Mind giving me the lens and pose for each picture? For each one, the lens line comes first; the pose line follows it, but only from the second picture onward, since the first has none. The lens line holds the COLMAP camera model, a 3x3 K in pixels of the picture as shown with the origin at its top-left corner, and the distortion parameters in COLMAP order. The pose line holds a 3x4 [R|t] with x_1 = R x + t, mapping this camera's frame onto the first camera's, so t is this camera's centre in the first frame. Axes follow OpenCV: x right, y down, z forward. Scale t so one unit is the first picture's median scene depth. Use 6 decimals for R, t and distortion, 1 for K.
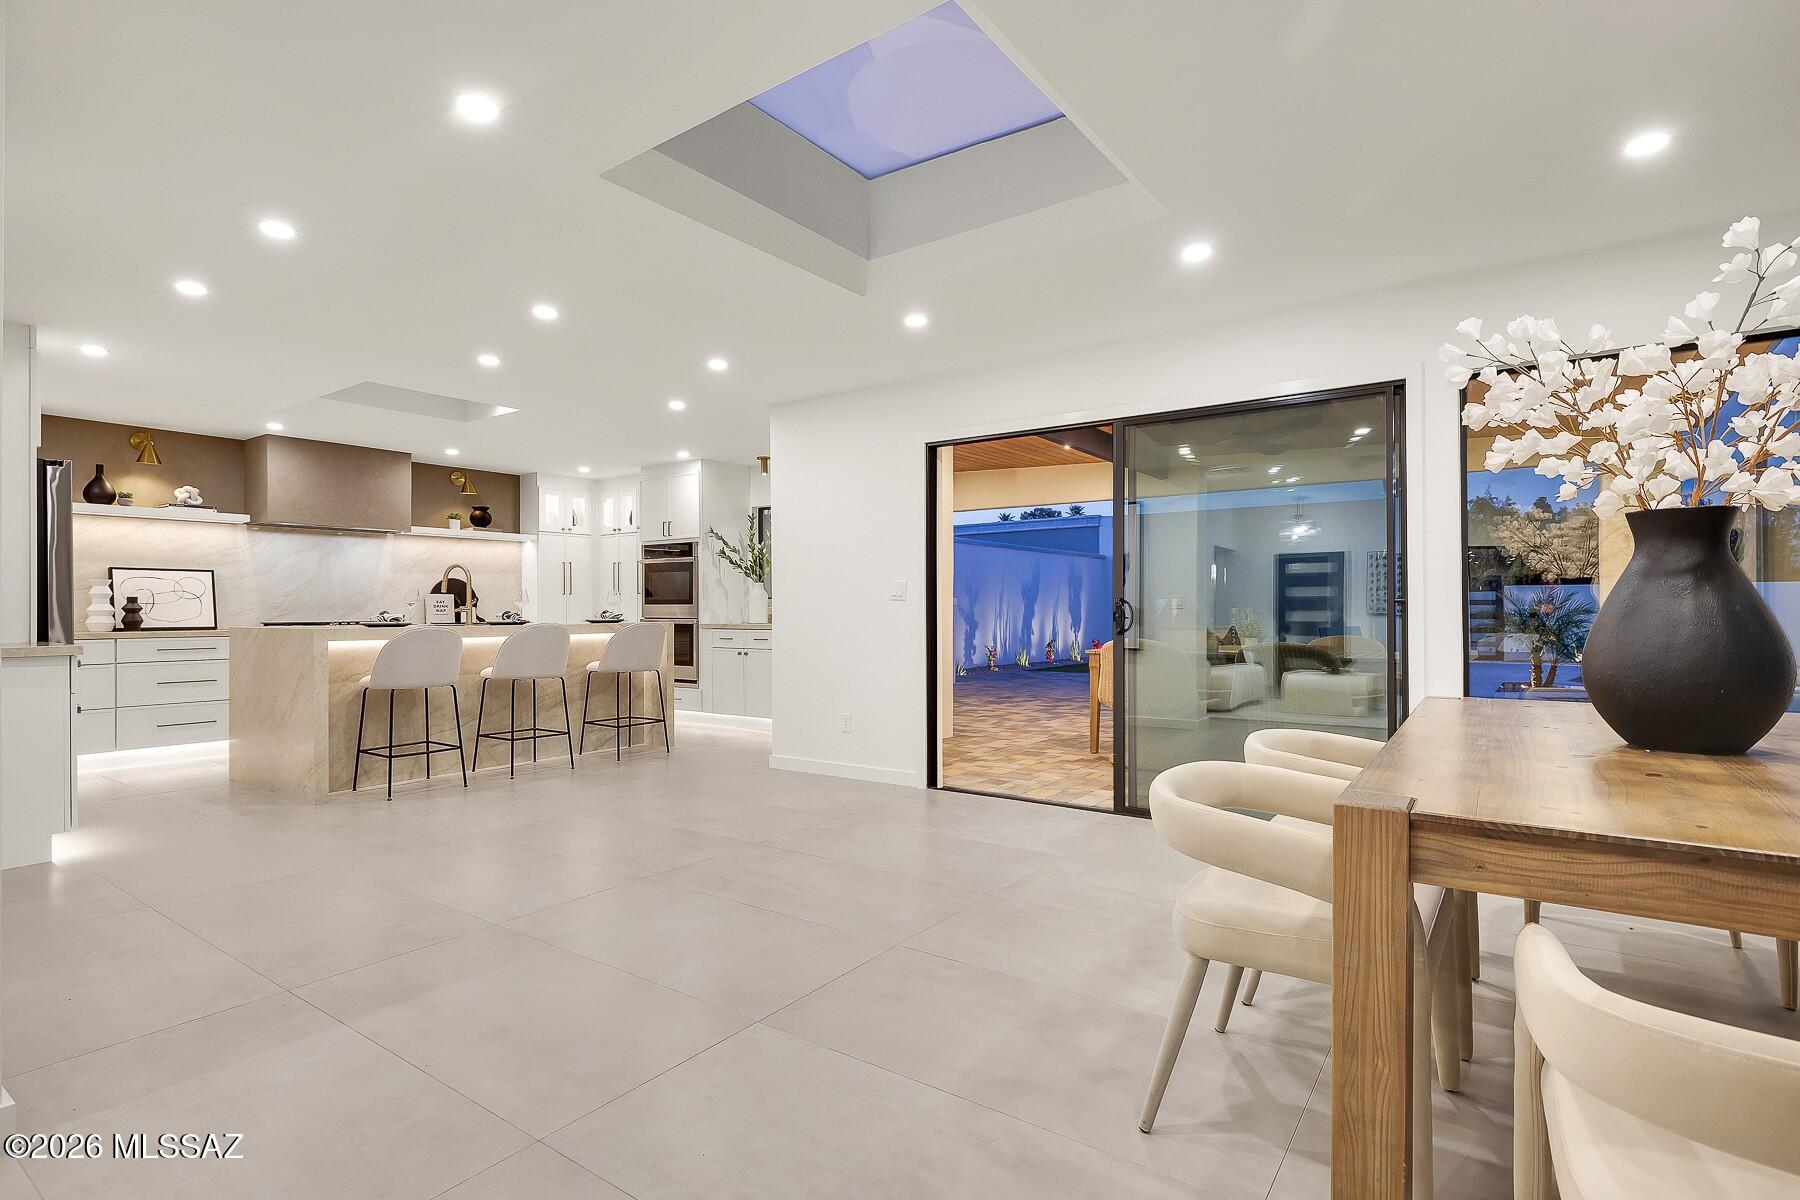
lens RADIAL K [[851.0, 0, 884.5], [0, 851.0, 607.3], [0, 0, 1]] dist [0.002368, 0.001162]
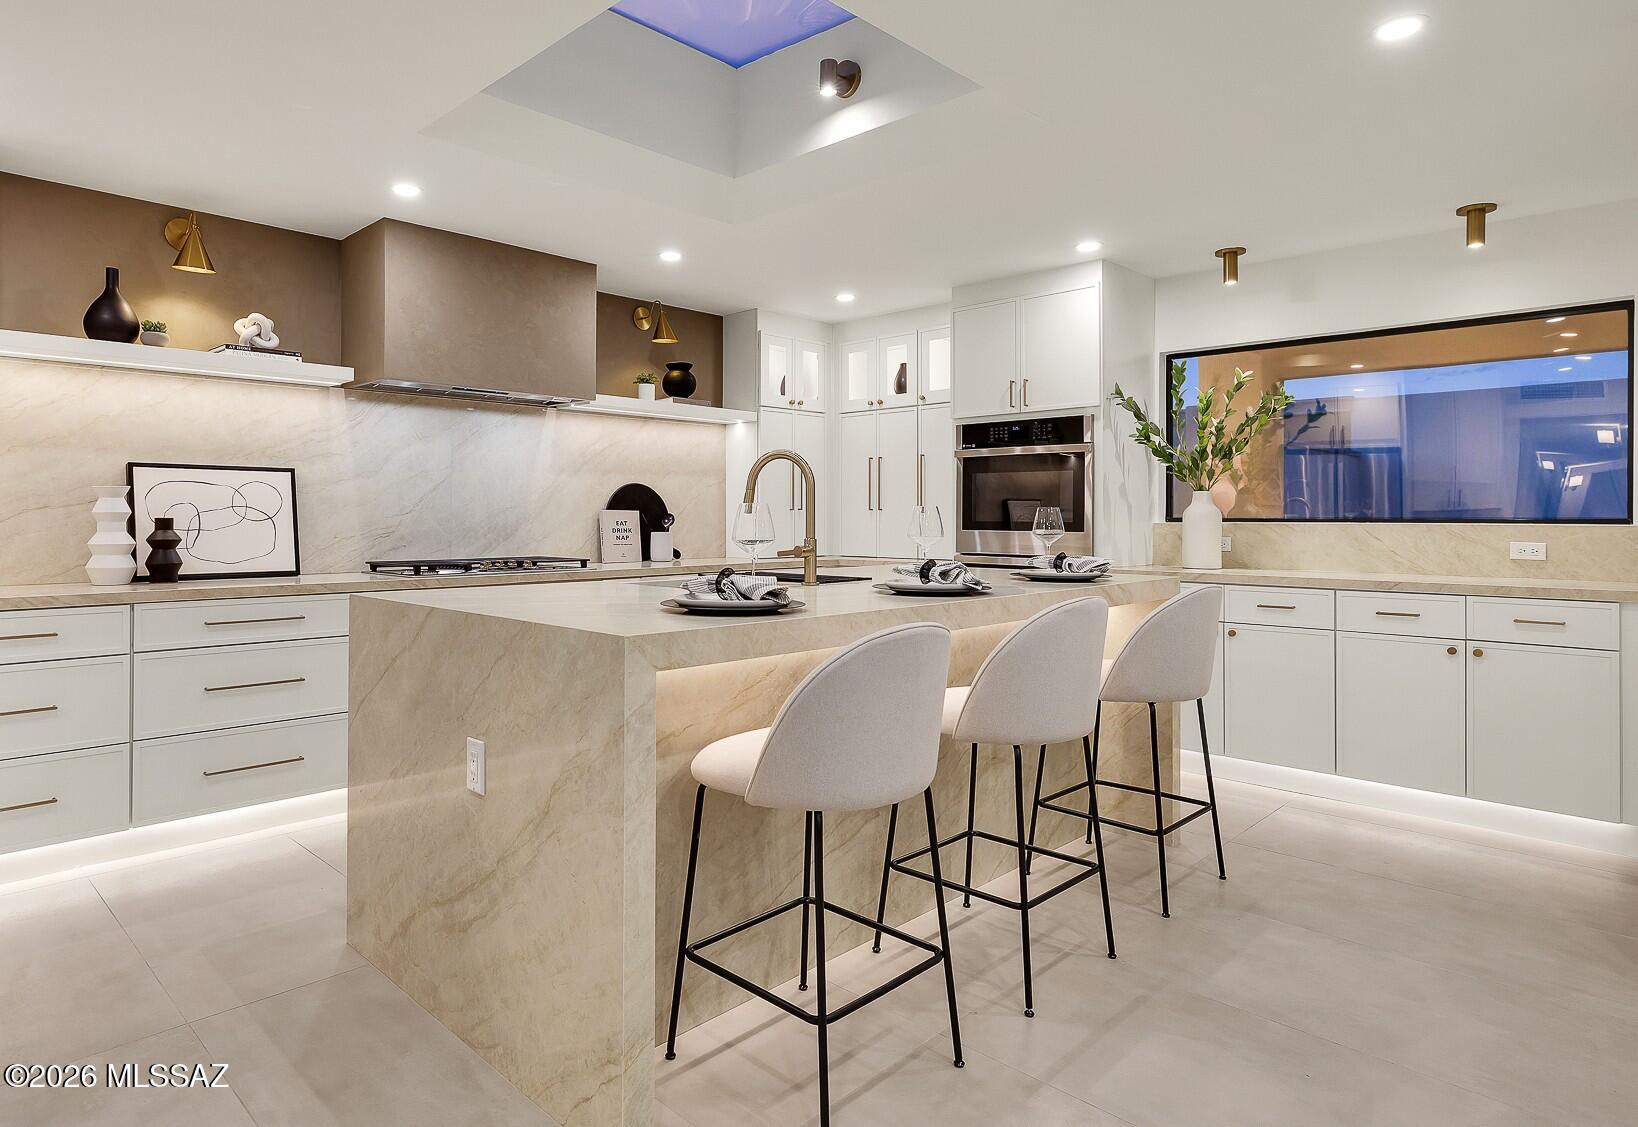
lens RADIAL K [[932.3, 0, 745.1], [0, 932.3, 514.6], [0, 0, 1]] dist [-0.000096, 0.000327]
pose [[0.983694, 0.005573, -0.179763, -0.342577], [-0.005931, 0.999981, -0.001450, -0.012742], [0.179752, 0.002493, 0.983709, 0.401262]]
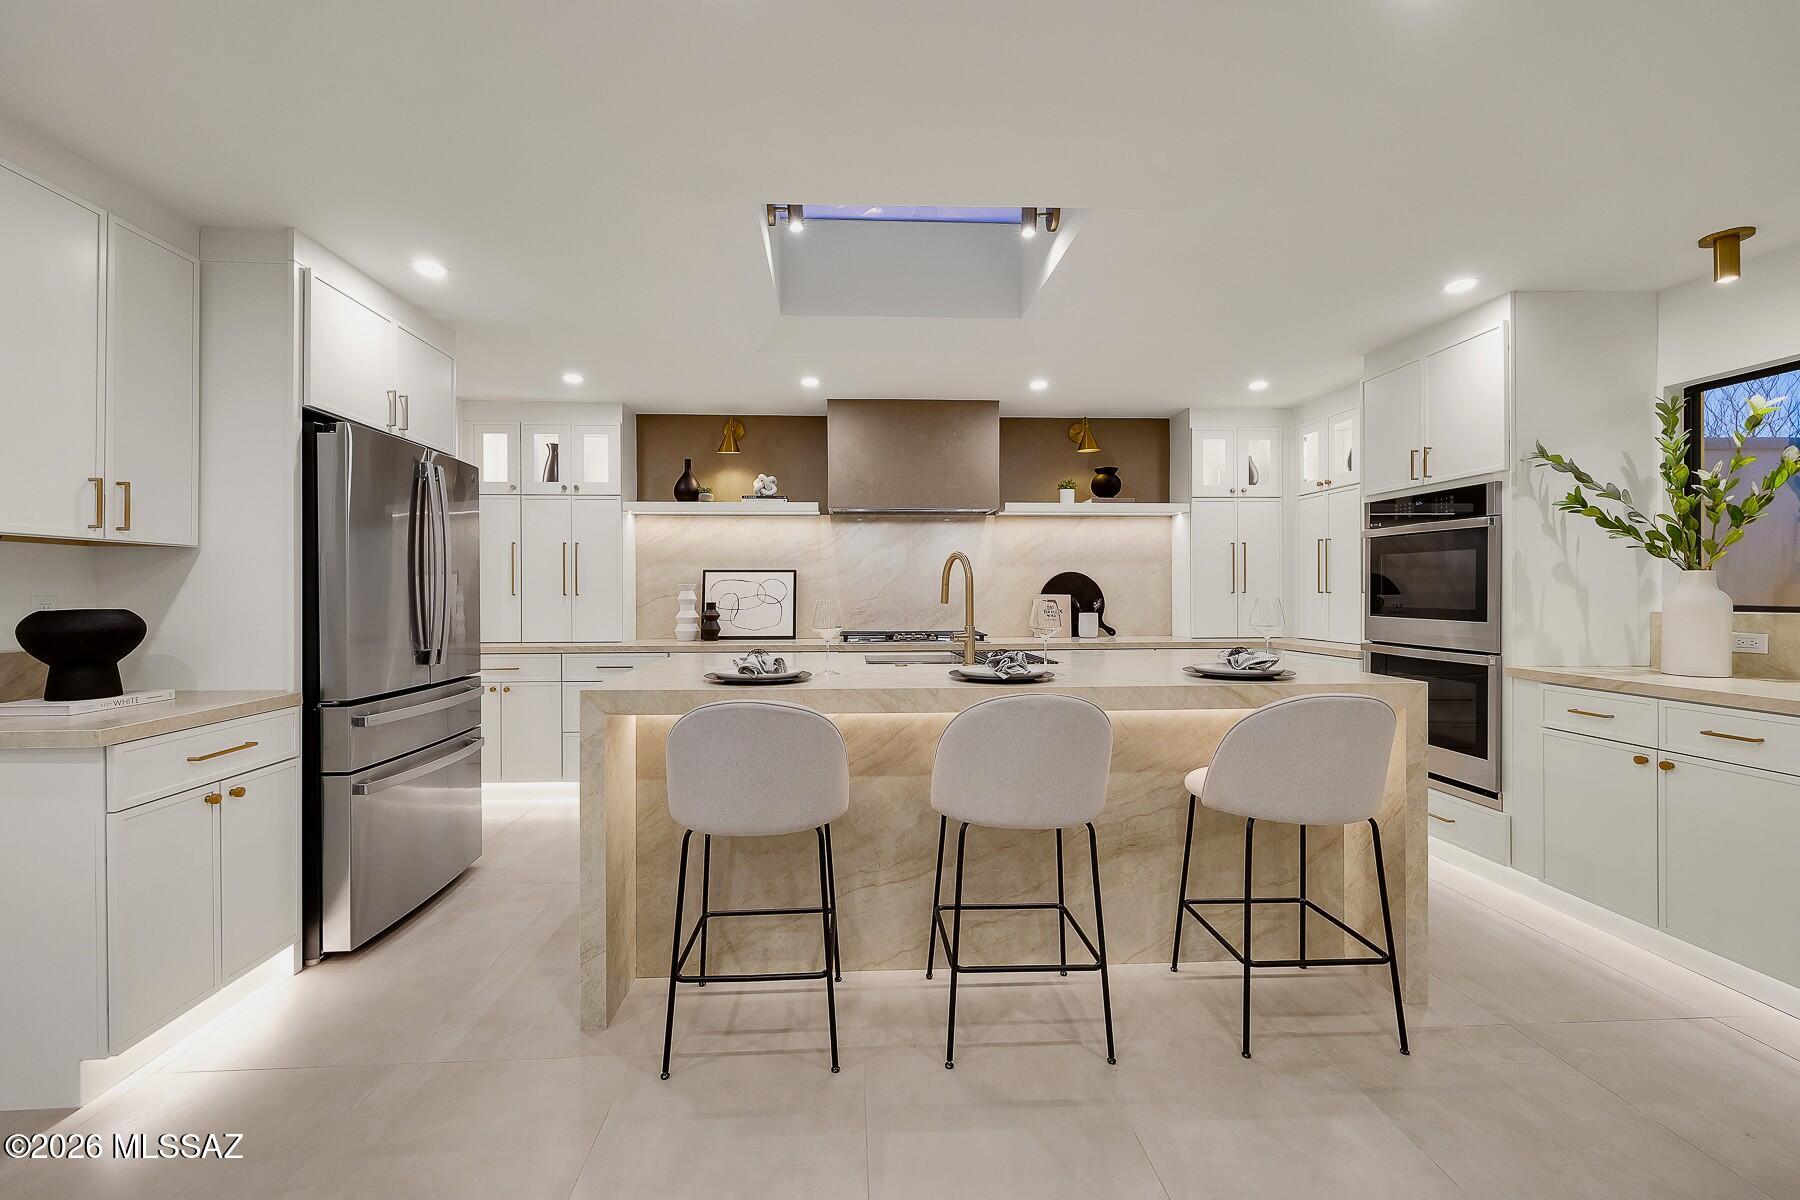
lens RADIAL K [[748.9, 0, 888.9], [0, 748.9, 592.9], [0, 0, 1]] dist [0.001507, -0.000558]
pose [[0.630082, 0.004361, -0.776517, -0.121425], [-0.000228, 0.999985, 0.005431, -0.021611], [0.776529, -0.003245, 0.630073, 0.525713]]
